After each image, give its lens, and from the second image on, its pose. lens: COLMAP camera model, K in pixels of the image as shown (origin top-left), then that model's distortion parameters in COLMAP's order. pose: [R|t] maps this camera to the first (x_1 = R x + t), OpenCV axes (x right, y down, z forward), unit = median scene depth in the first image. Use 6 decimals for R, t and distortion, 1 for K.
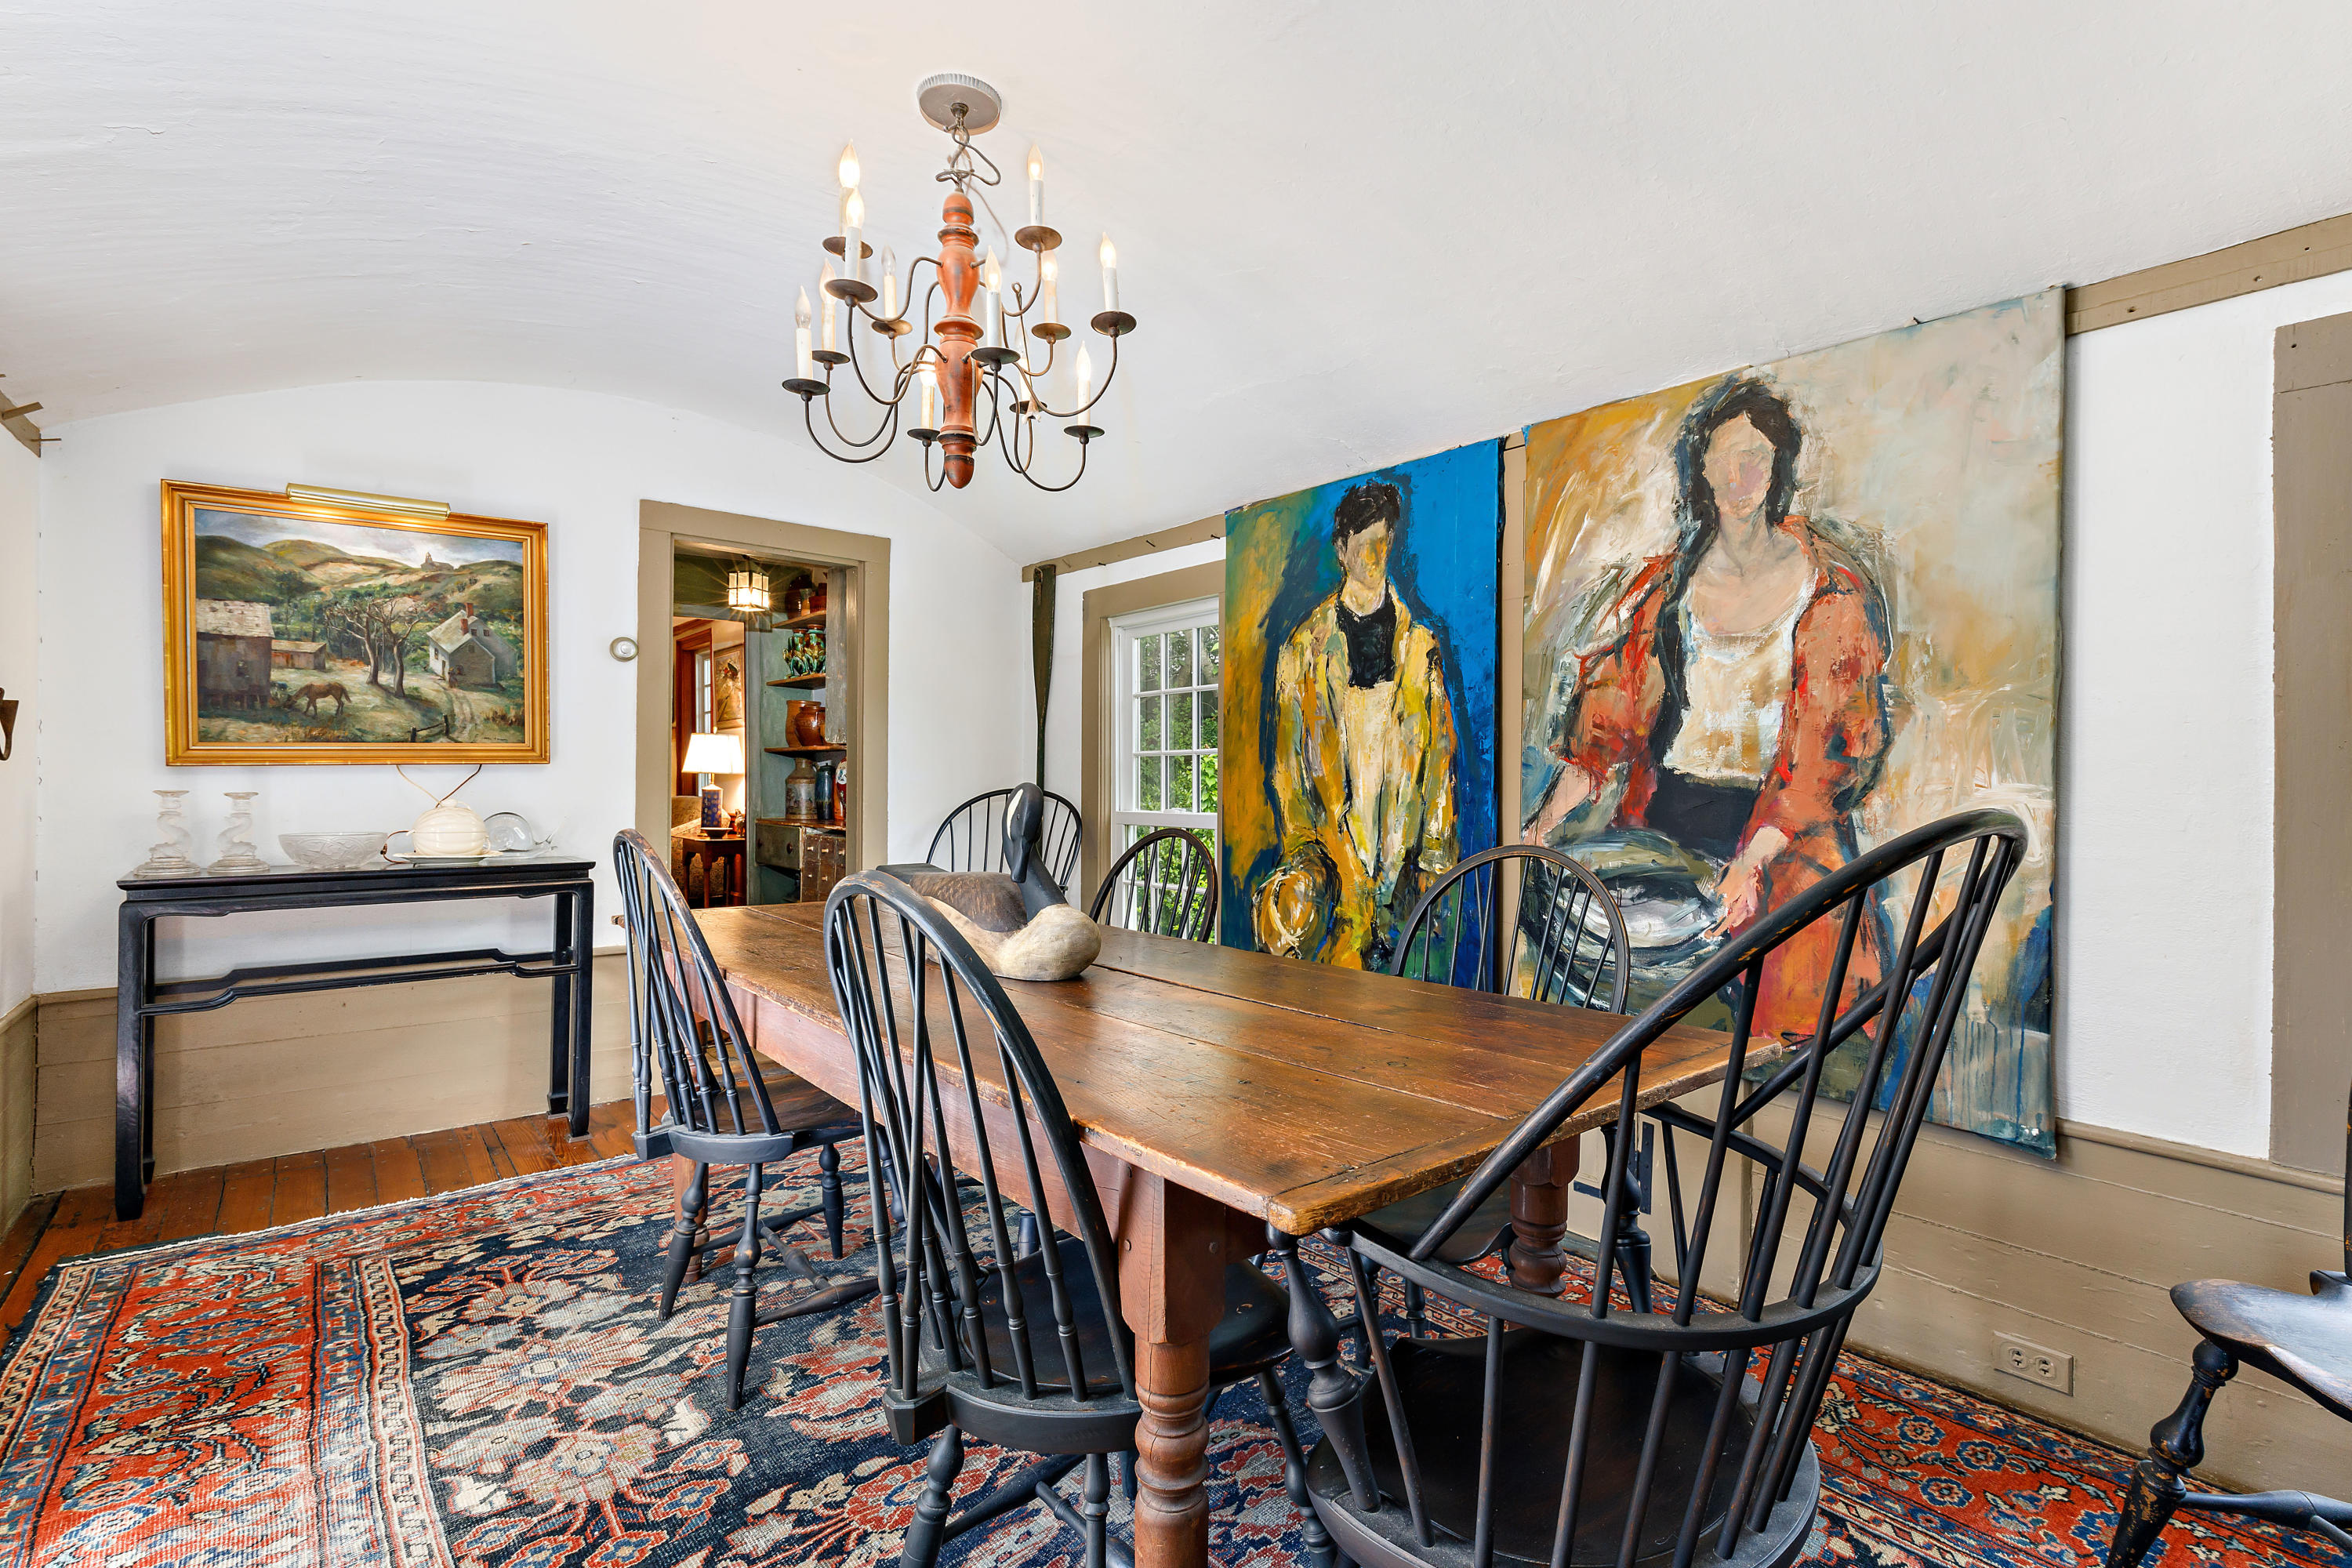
lens RADIAL K [[1062.4, 0, 1177.1], [0, 1062.4, 774.7], [0, 0, 1]] dist [0.009062, -0.000742]
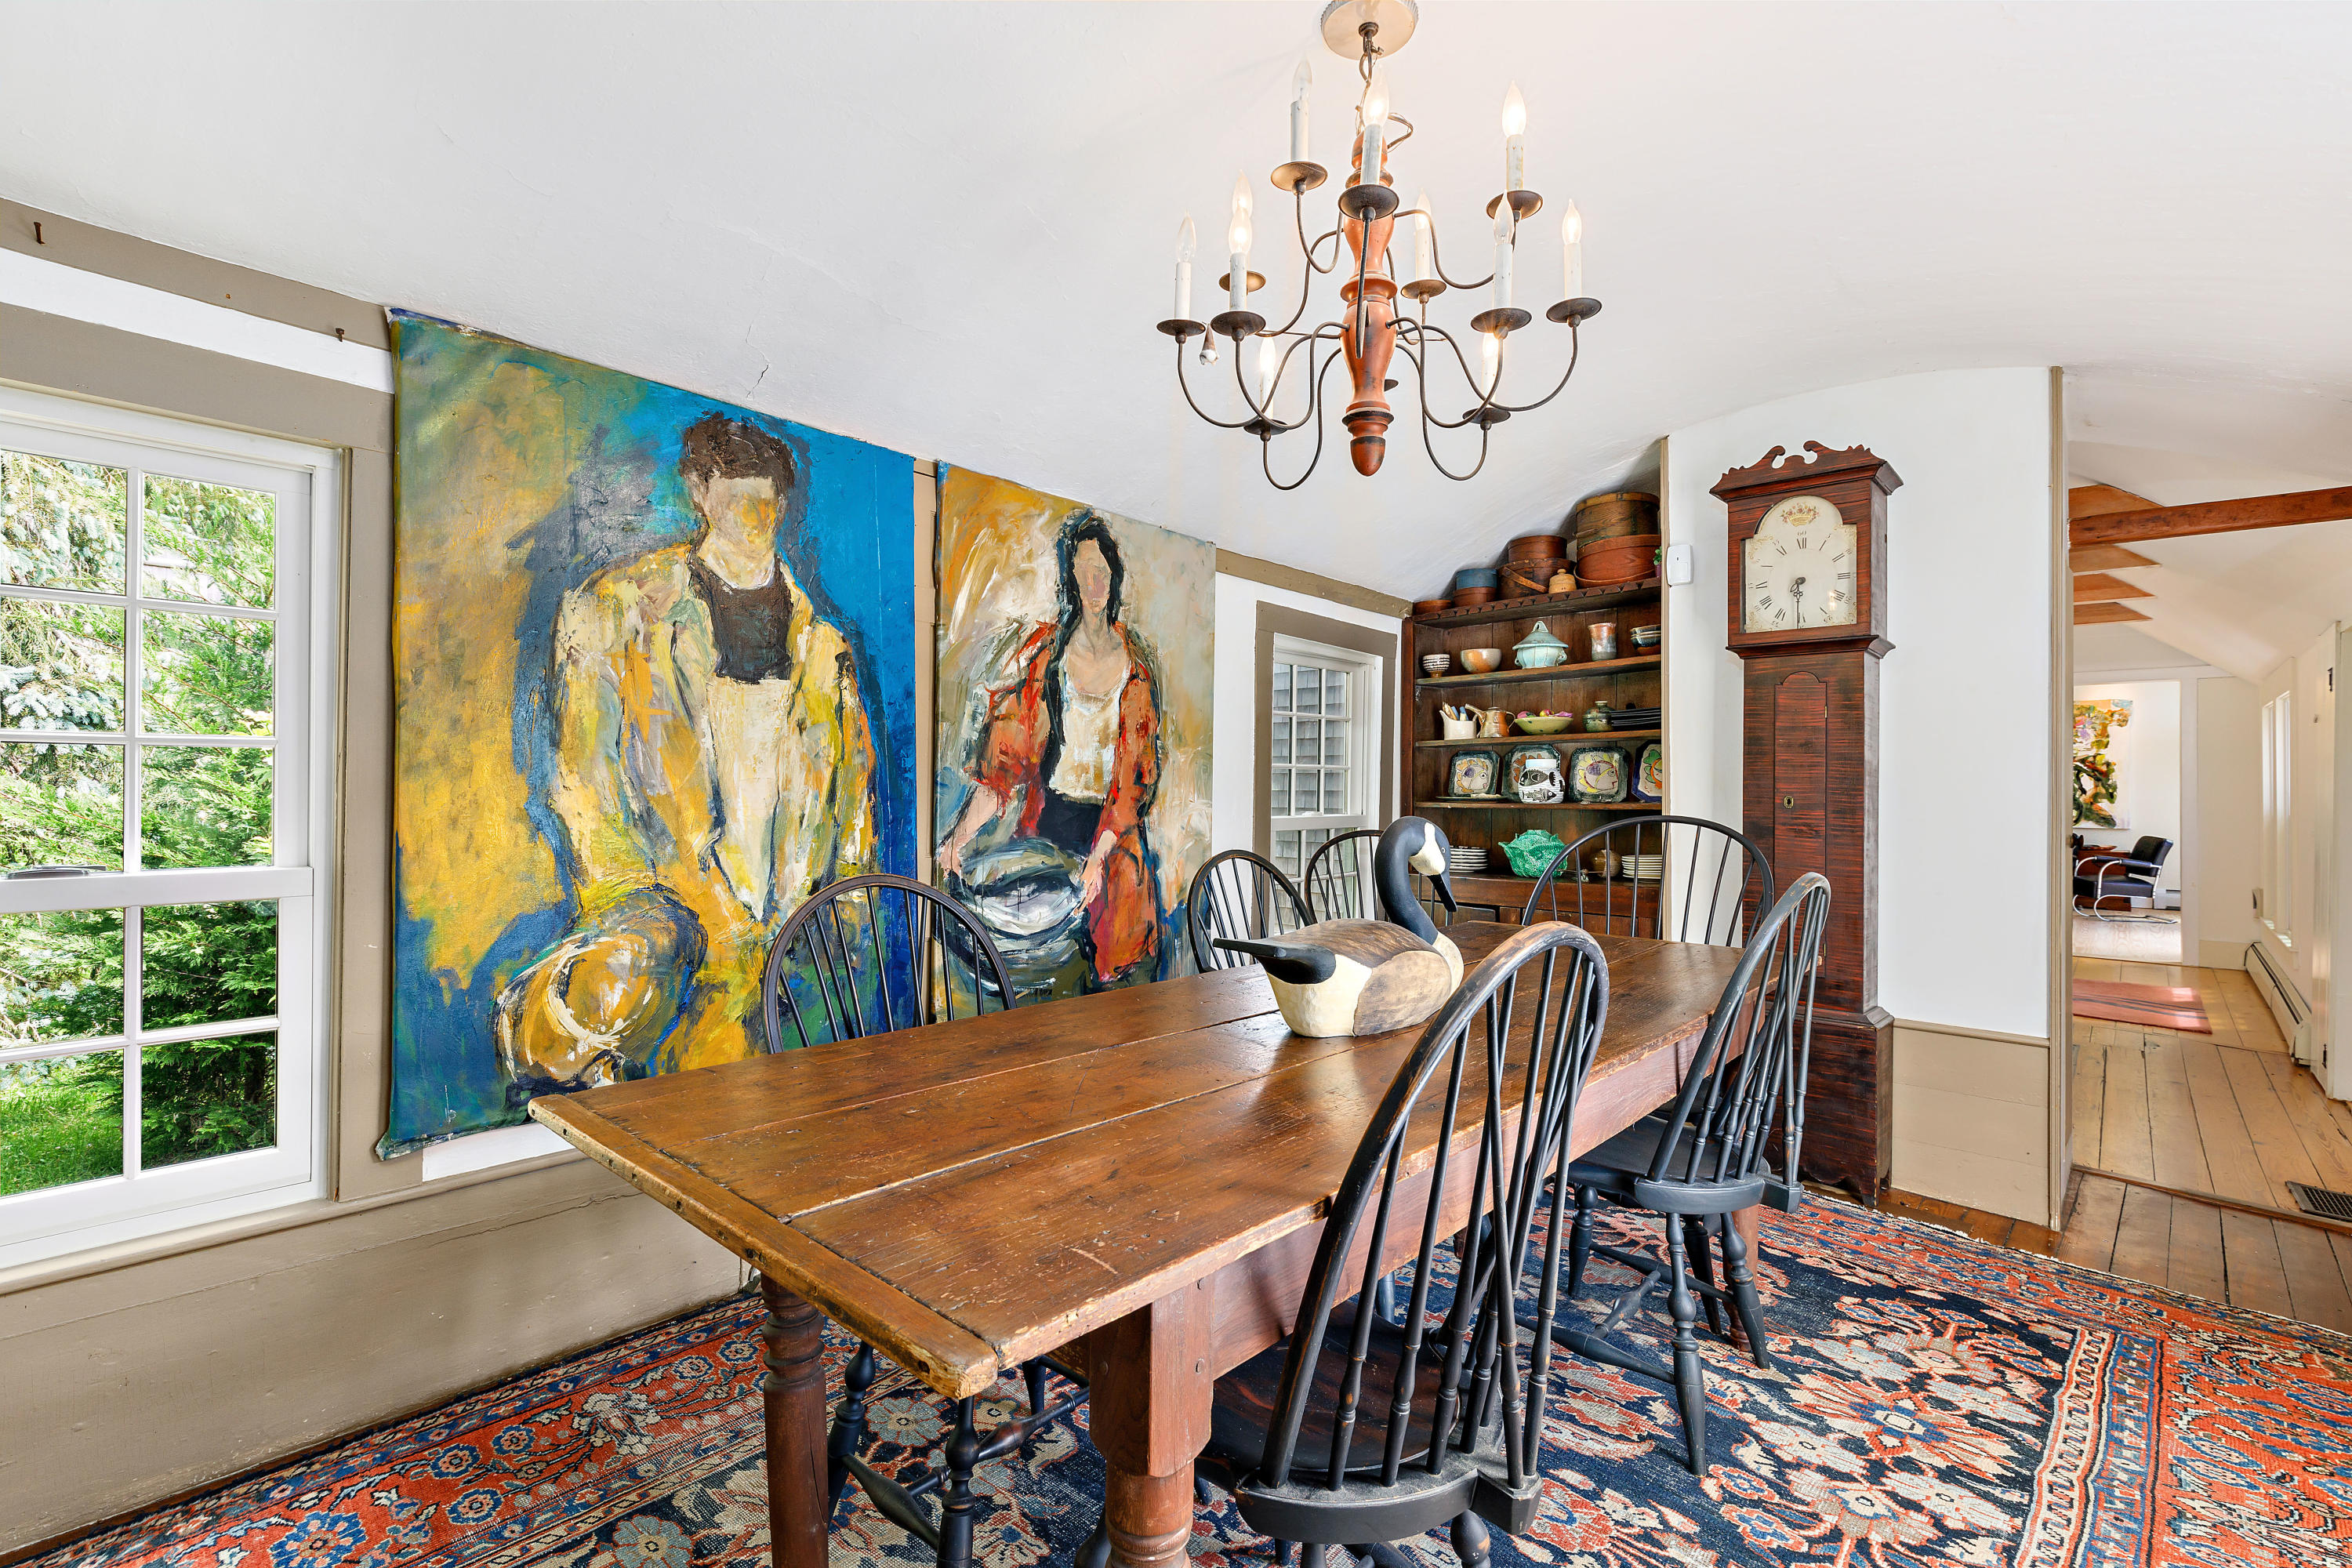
lens RADIAL K [[1062.4, 0, 1181.6], [0, 1062.4, 796.9], [0, 0, 1]] dist [0.009062, -0.000742]
pose [[-0.139210, -0.000015, 0.990263, -0.840829], [-0.003247, 0.999995, -0.000441, 0.003218], [-0.990258, -0.003277, -0.139209, 1.029349]]
